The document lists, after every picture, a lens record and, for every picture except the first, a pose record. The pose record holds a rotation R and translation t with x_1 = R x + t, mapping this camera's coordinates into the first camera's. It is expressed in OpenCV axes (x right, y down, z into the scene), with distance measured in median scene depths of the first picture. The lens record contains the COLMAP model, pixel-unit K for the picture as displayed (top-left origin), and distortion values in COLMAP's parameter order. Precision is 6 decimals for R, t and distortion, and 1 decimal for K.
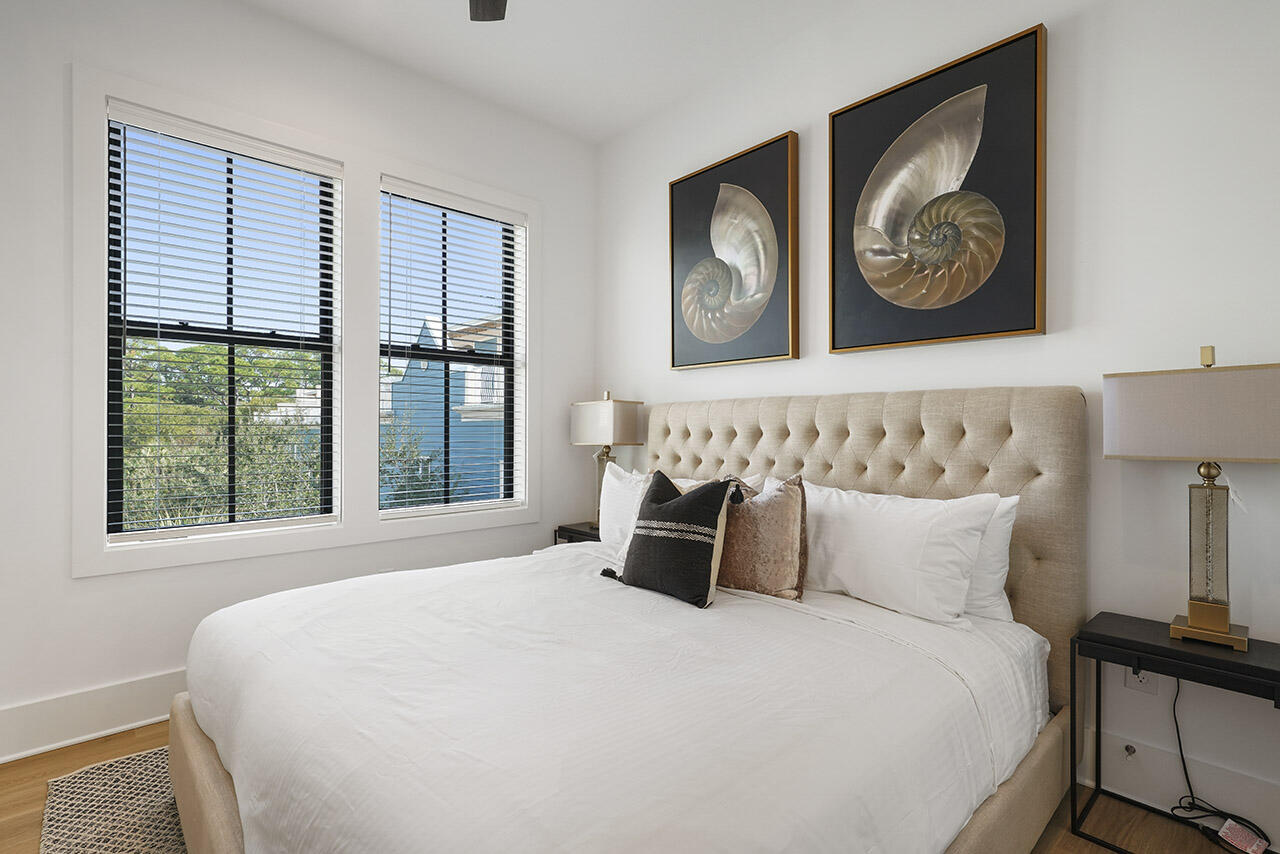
lens RADIAL K [[601.2, 0, 617.1], [0, 601.2, 426.5], [0, 0, 1]] dist [-0.000671, -0.000336]
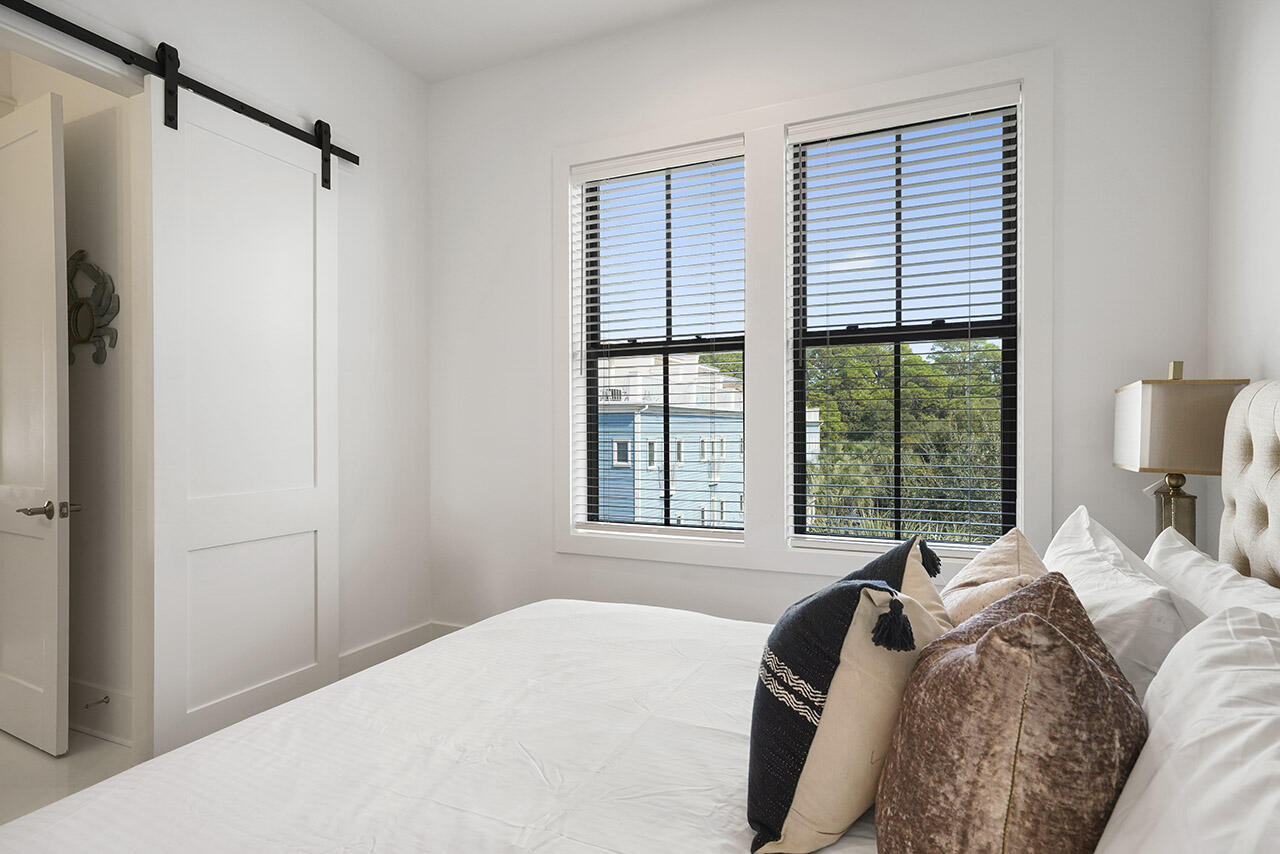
lens RADIAL K [[660.5, 0, 641.8], [0, 660.5, 429.7], [0, 0, 1]] dist [0.000856, 0.000204]
pose [[0.411440, 0.002137, -0.911434, 0.314009], [0.008541, 0.999944, 0.006200, -0.011568], [0.911397, -0.010335, 0.411399, 0.403539]]
